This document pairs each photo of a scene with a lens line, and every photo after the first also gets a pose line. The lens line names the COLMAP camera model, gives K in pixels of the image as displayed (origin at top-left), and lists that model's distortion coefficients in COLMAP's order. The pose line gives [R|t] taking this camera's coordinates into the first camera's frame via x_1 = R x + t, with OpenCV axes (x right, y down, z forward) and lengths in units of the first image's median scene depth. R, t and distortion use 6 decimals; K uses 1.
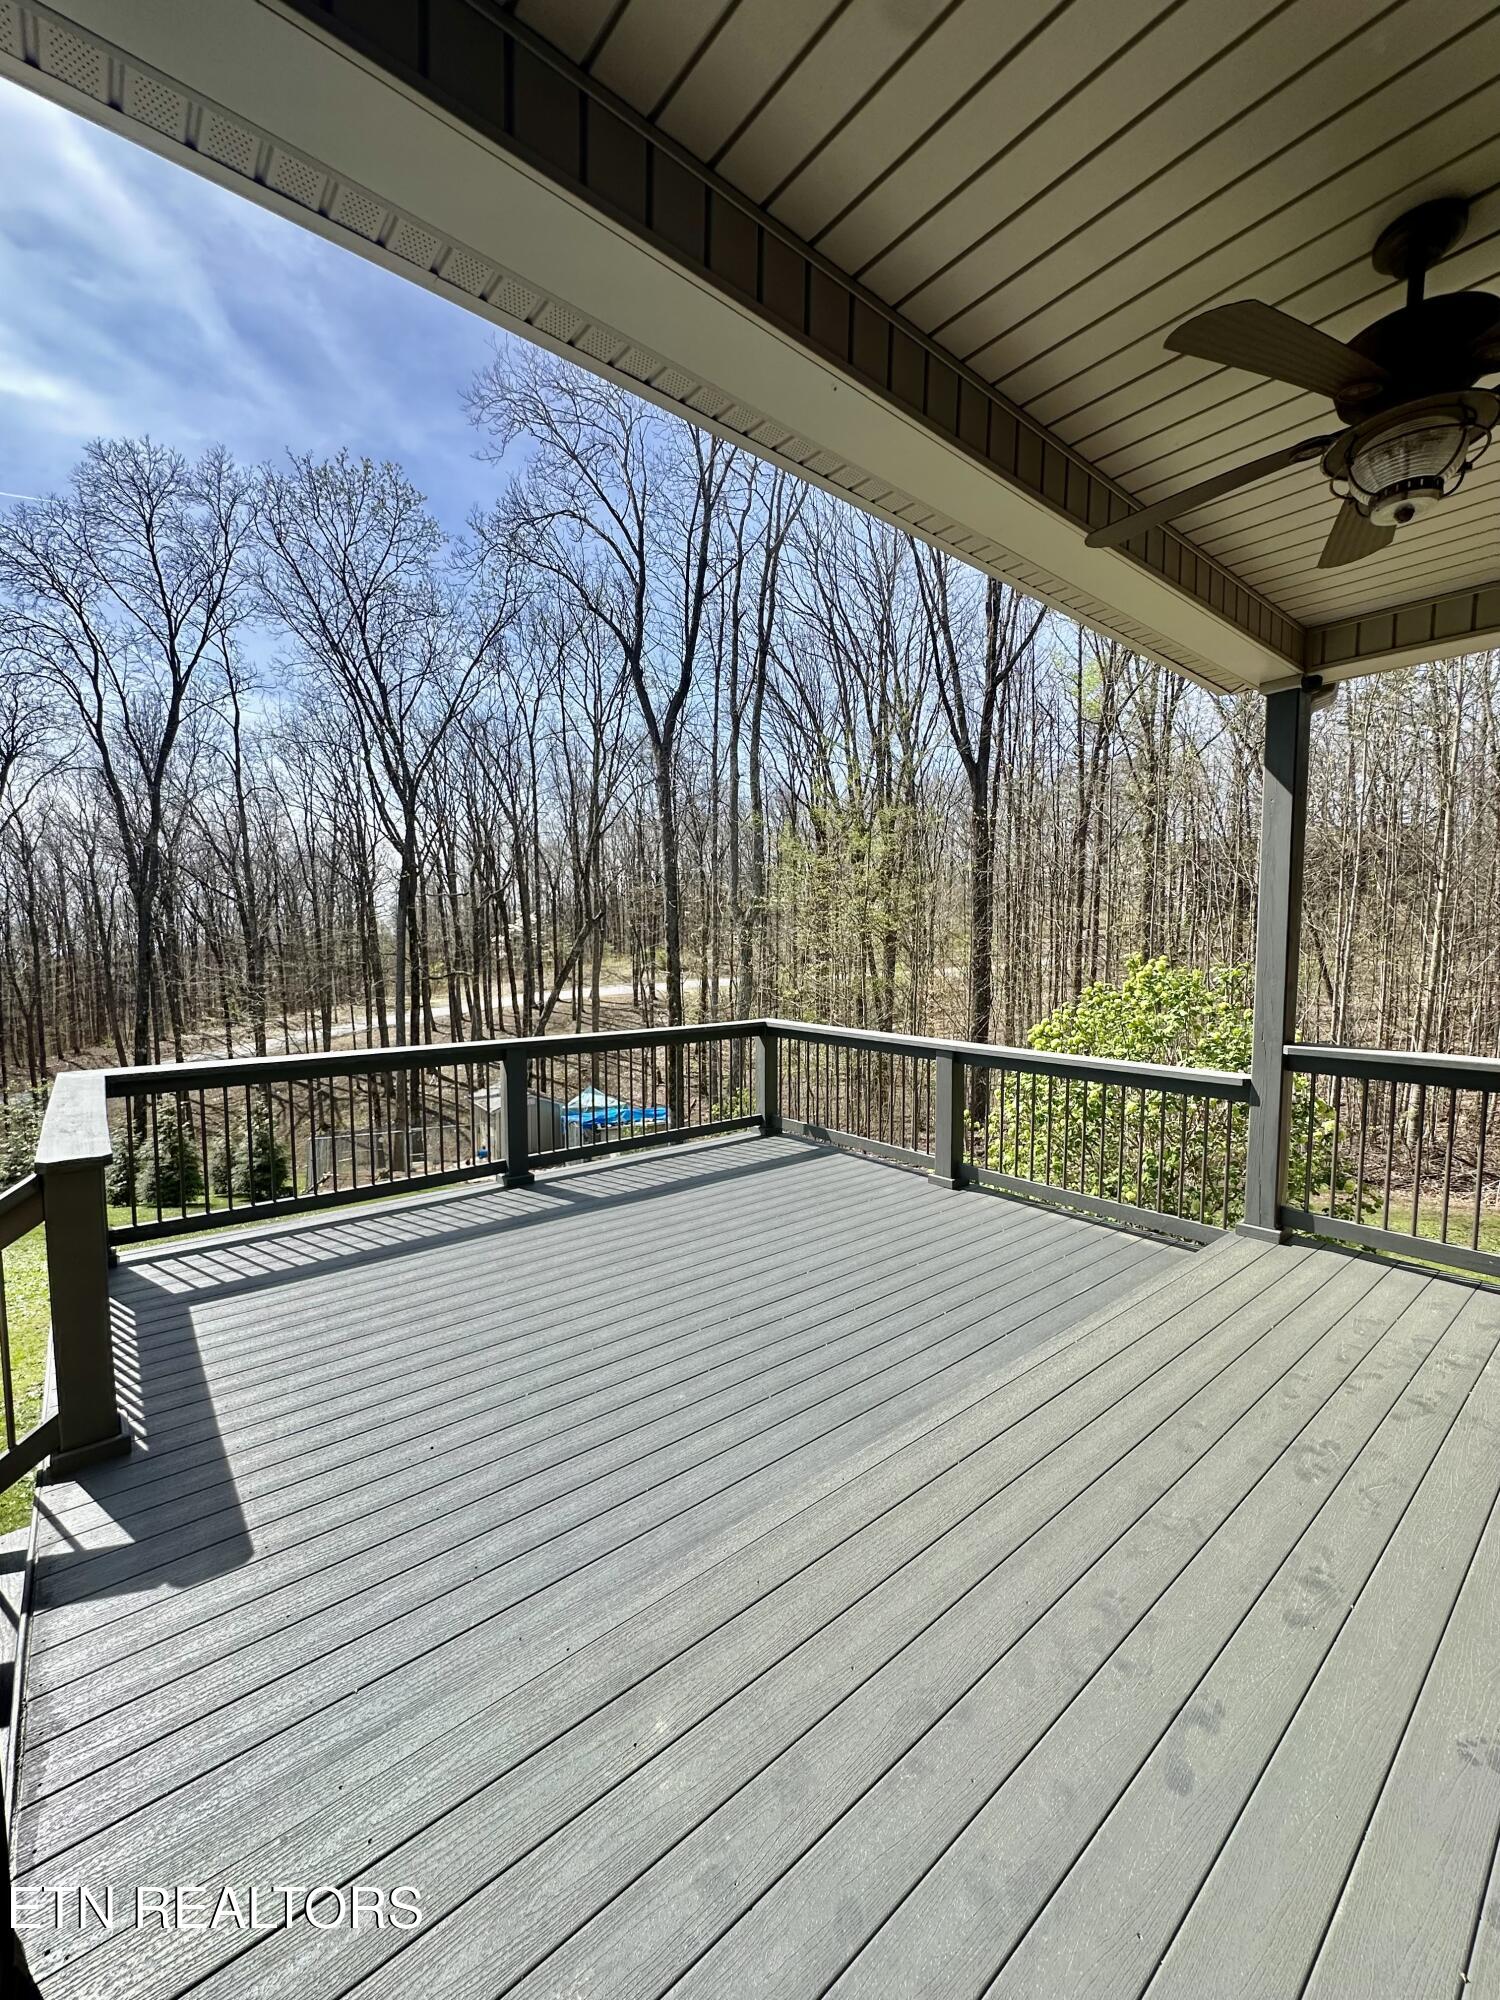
lens RADIAL K [[799.4, 0, 750.0], [0, 799.4, 1000.0], [0, 0, 1]] dist [-0.002145, -0.000244]
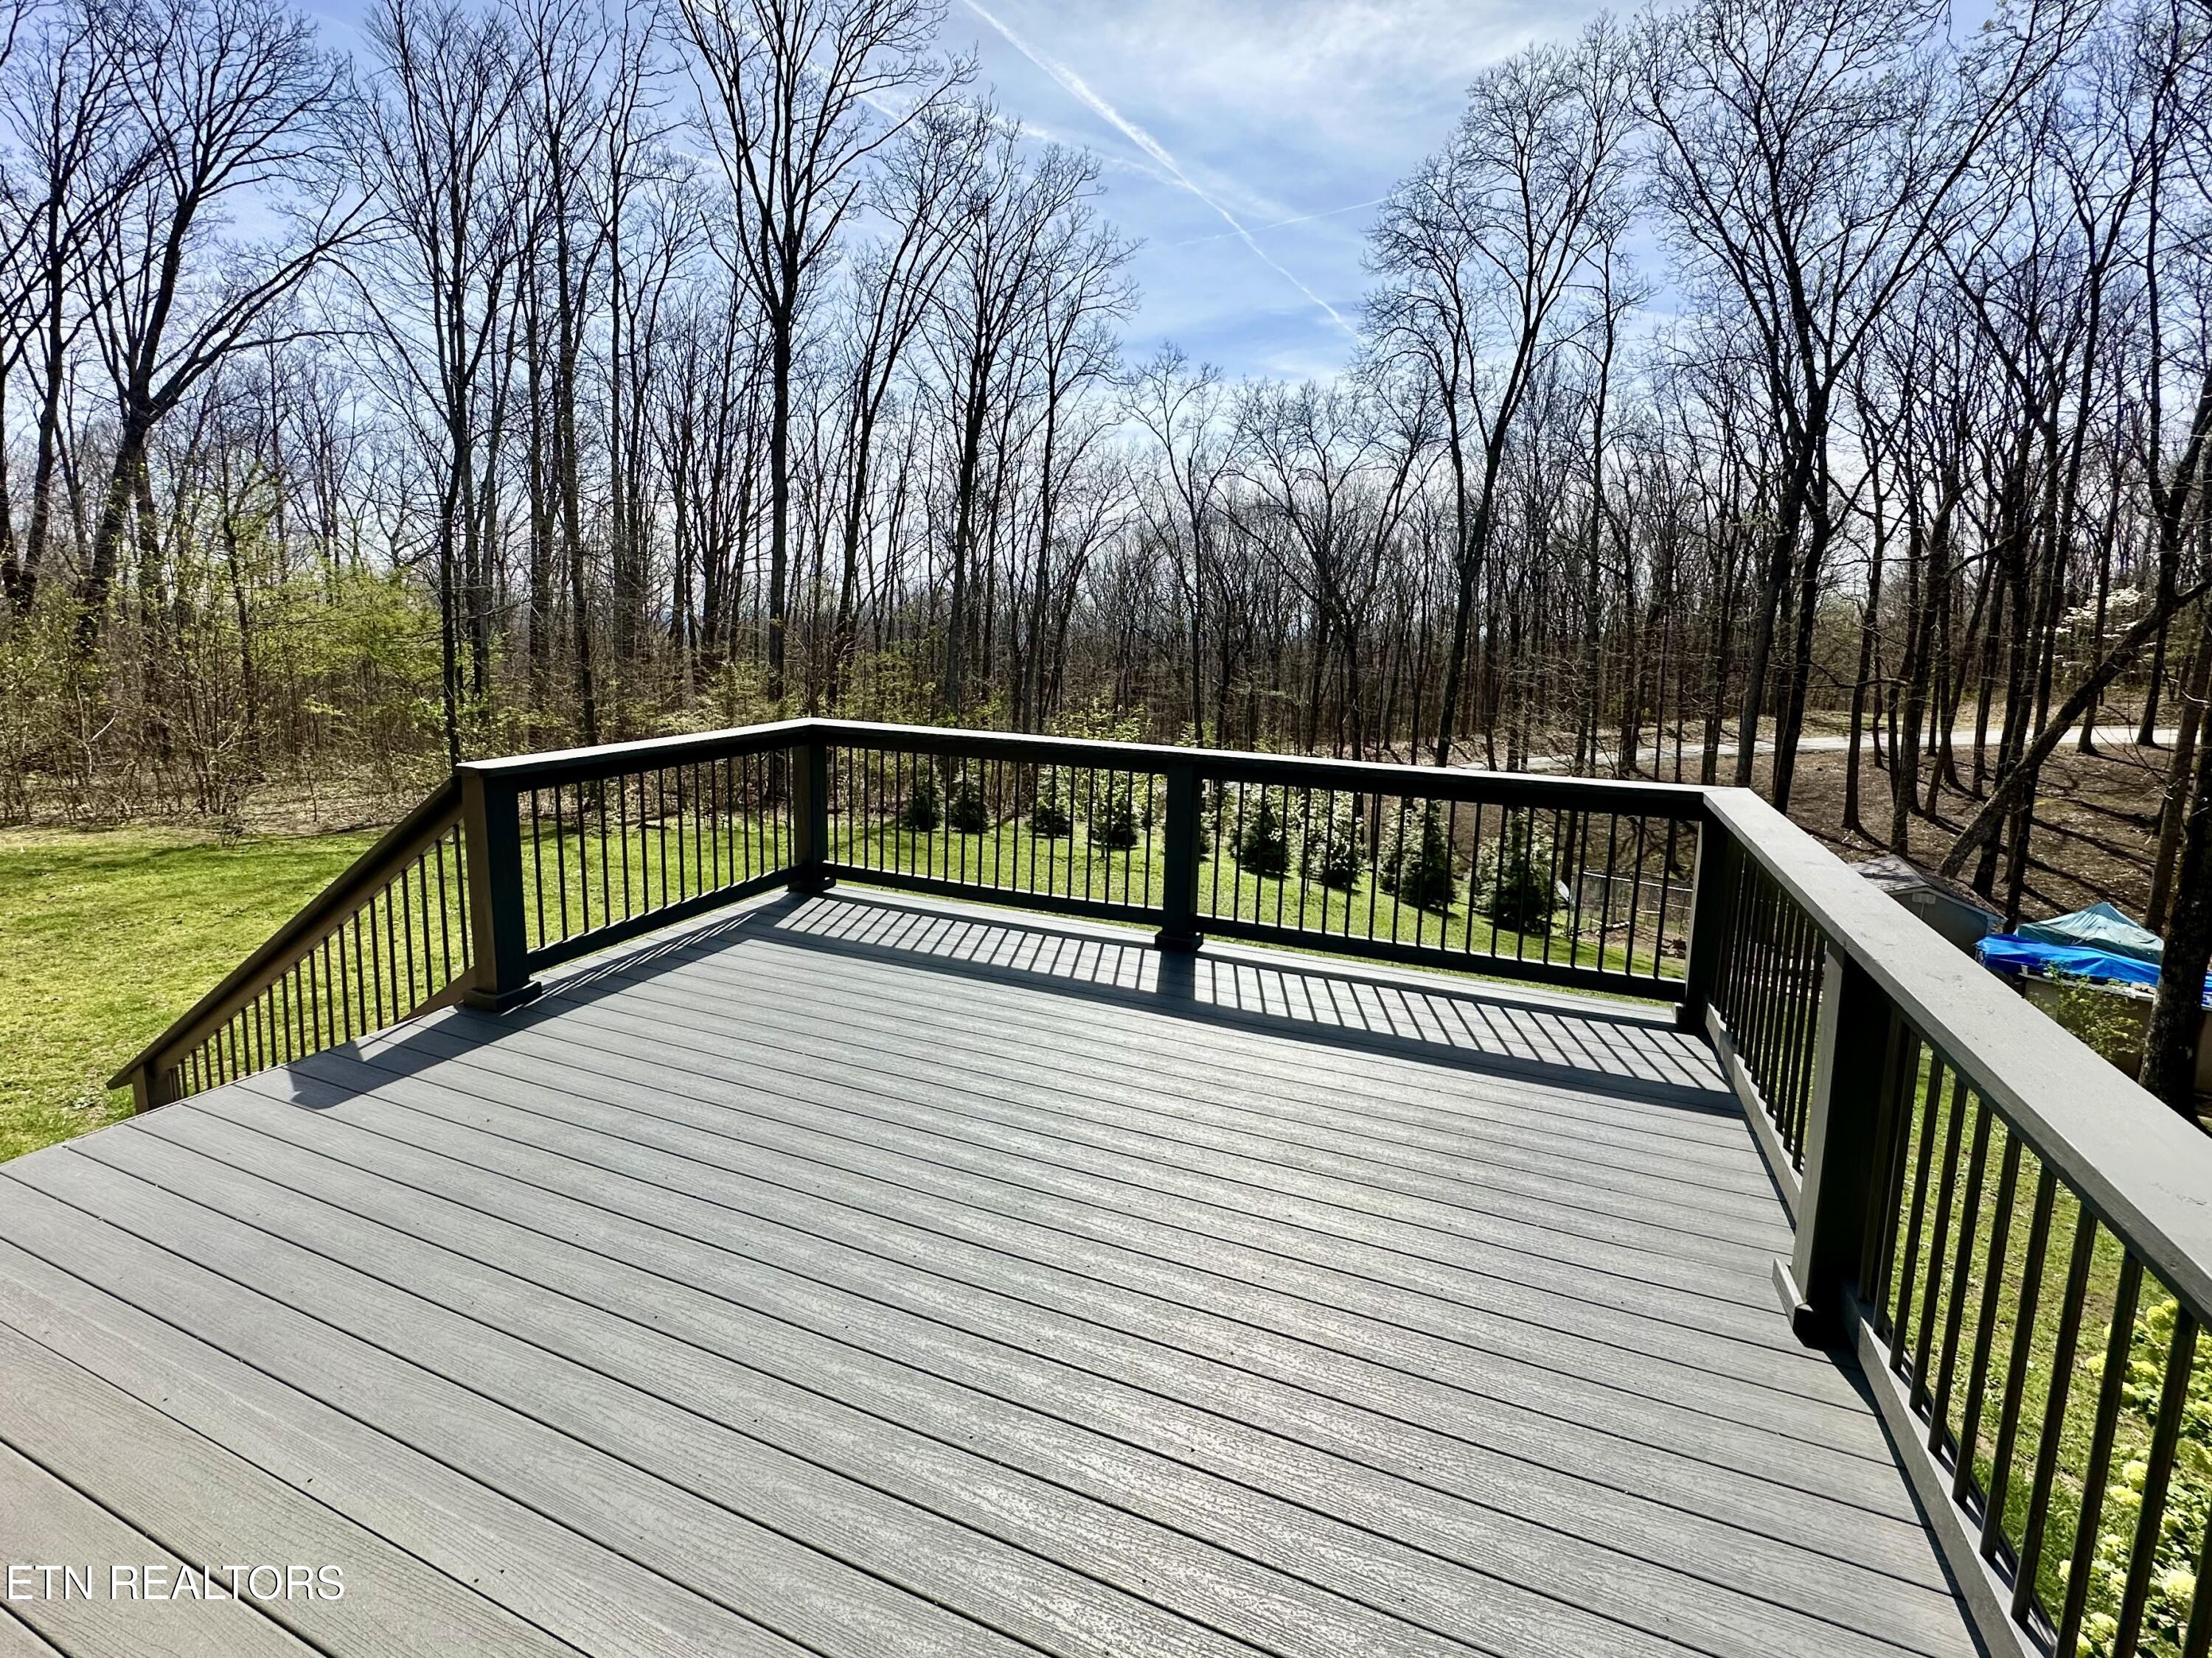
lens RADIAL K [[1062.6, 0, 1102.7], [0, 1062.6, 699.6], [0, 0, 1]] dist [-0.002224, 0.000101]
pose [[0.448437, 0.067611, -0.891254, 0.486046], [-0.087519, 0.995665, 0.031496, -0.002321], [0.889519, 0.063877, 0.452410, 0.542544]]
